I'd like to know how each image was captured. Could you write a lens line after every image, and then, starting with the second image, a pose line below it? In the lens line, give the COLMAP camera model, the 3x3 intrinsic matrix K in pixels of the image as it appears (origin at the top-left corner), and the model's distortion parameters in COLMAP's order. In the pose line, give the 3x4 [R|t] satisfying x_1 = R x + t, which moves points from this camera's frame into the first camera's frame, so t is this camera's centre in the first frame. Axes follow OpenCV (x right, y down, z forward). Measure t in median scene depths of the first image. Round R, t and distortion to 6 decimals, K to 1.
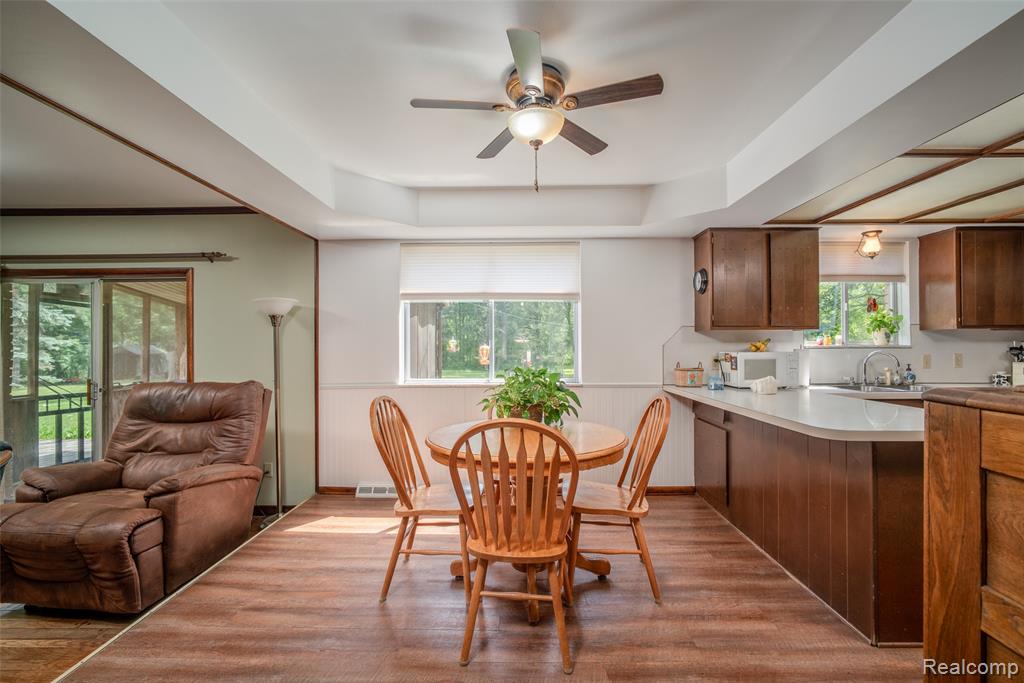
lens RADIAL K [[434.3, 0, 508.3], [0, 434.3, 343.9], [0, 0, 1]] dist [-0.024060, 0.006960]
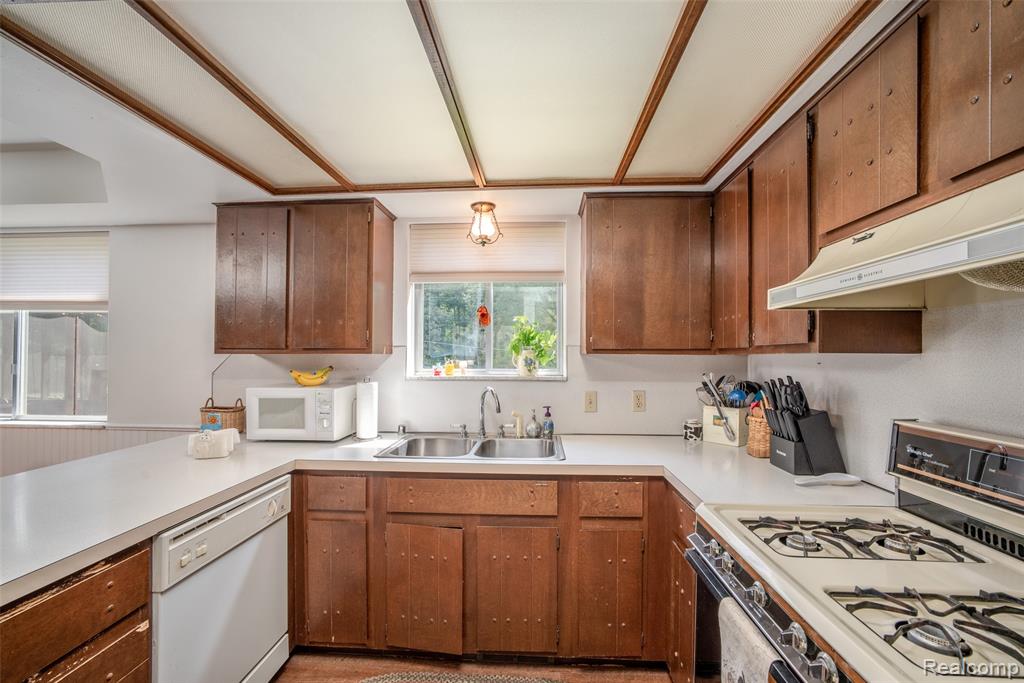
lens RADIAL K [[434.3, 0, 511.5], [0, 434.3, 353.1], [0, 0, 1]] dist [-0.024060, 0.006960]
pose [[0.999247, 0.004780, -0.038493, 0.906357], [-0.004736, 0.999988, 0.001248, -0.035092], [0.038499, -0.001065, 0.999258, 0.332983]]
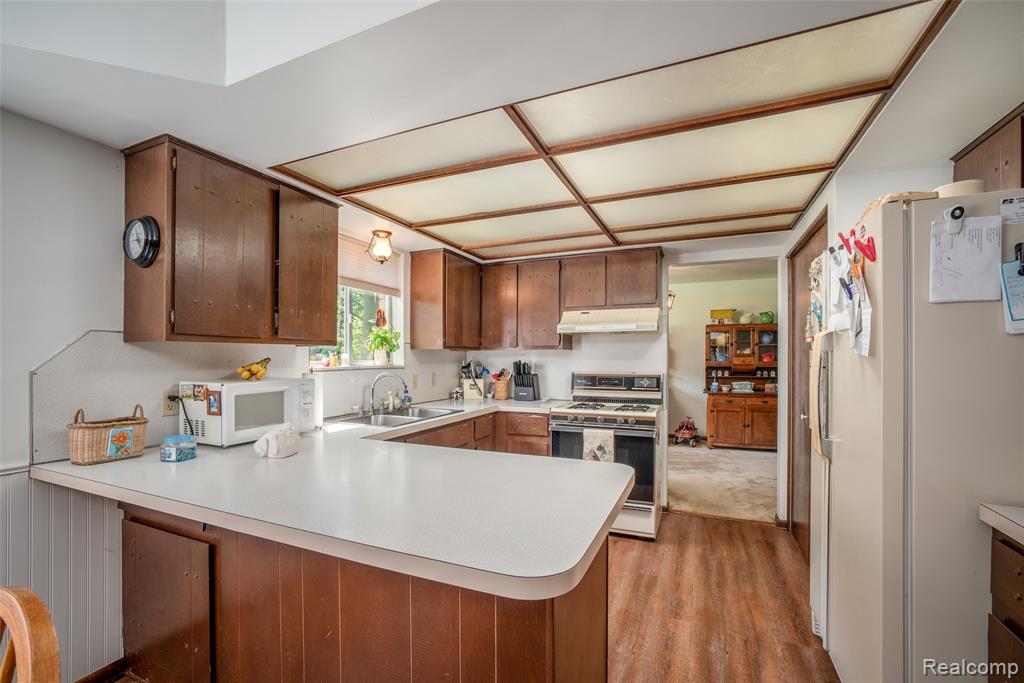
lens RADIAL K [[434.3, 0, 518.7], [0, 434.3, 356.9], [0, 0, 1]] dist [-0.024060, 0.006960]
pose [[0.369070, 0.004310, 0.929392, 0.153115], [-0.005155, 0.999983, -0.002590, -0.014271], [-0.929387, -0.003835, 0.369086, 0.425943]]
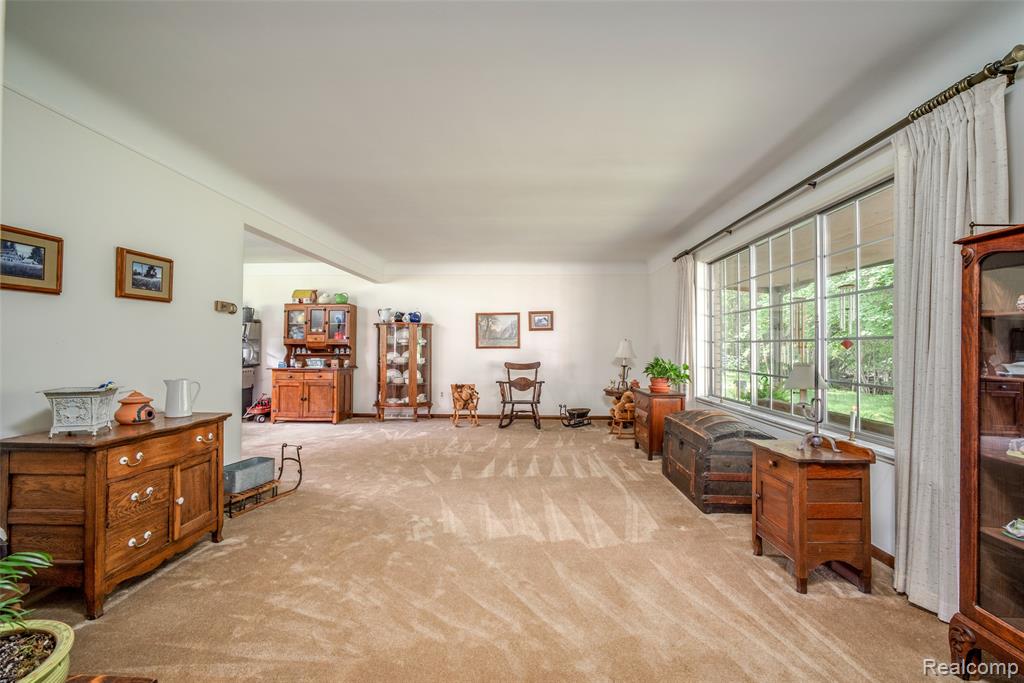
lens RADIAL K [[434.3, 0, 511.8], [0, 434.3, 345.3], [0, 0, 1]] dist [-0.024060, 0.006960]
pose [[0.019768, 0.010633, 0.999748, 0.290982], [-0.008573, 0.999908, -0.010465, 0.034294], [-0.999768, -0.008364, 0.019858, -0.661020]]
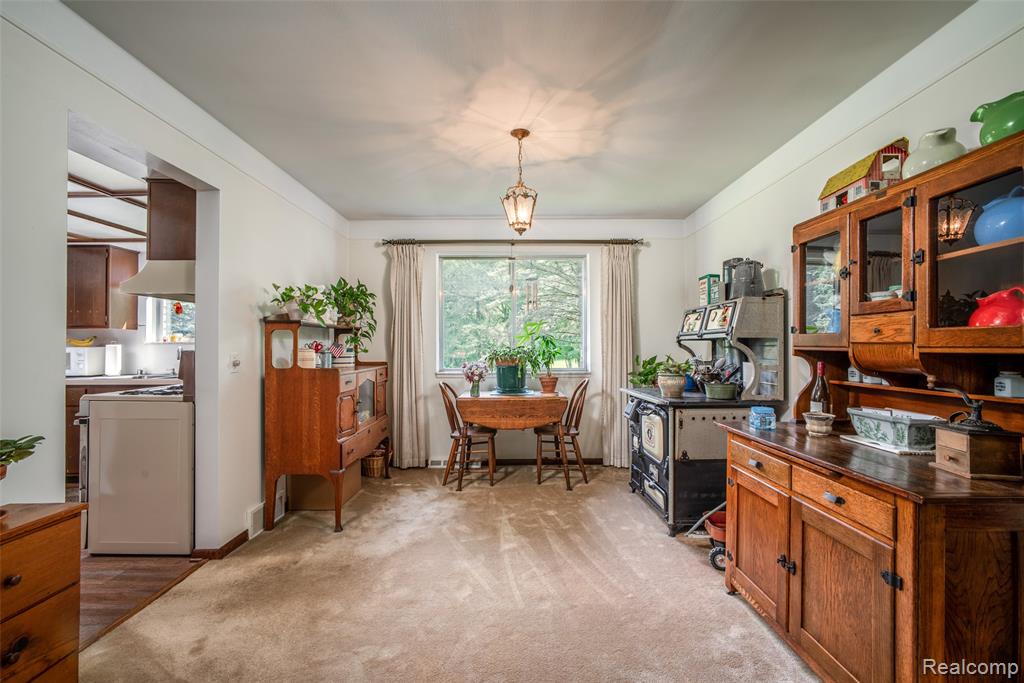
lens RADIAL K [[434.3, 0, 523.0], [0, 434.3, 343.7], [0, 0, 1]] dist [-0.024060, 0.006960]
pose [[0.999432, 0.001128, 0.033683, 1.742656], [-0.001054, 0.999997, -0.002213, 0.009559], [-0.033686, 0.002177, 0.999430, -0.223716]]
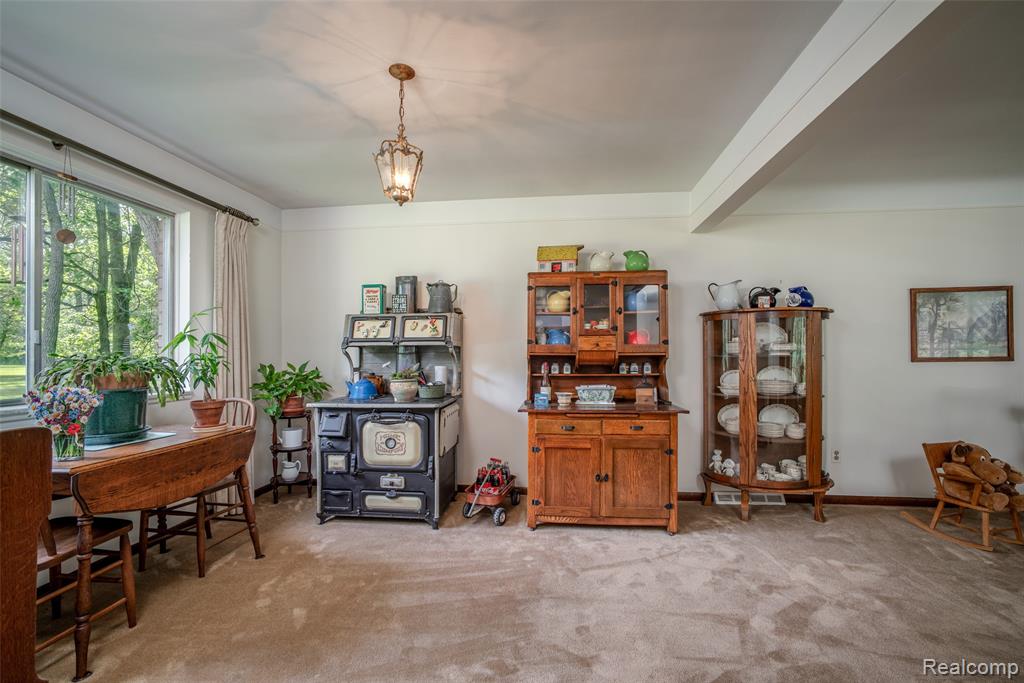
lens RADIAL K [[434.3, 0, 510.7], [0, 434.3, 353.6], [0, 0, 1]] dist [-0.024060, 0.006960]
pose [[0.094520, 0.002012, 0.995521, 1.226355], [-0.000604, 0.999998, -0.001963, 0.015121], [-0.995523, -0.000416, 0.094521, 0.315155]]
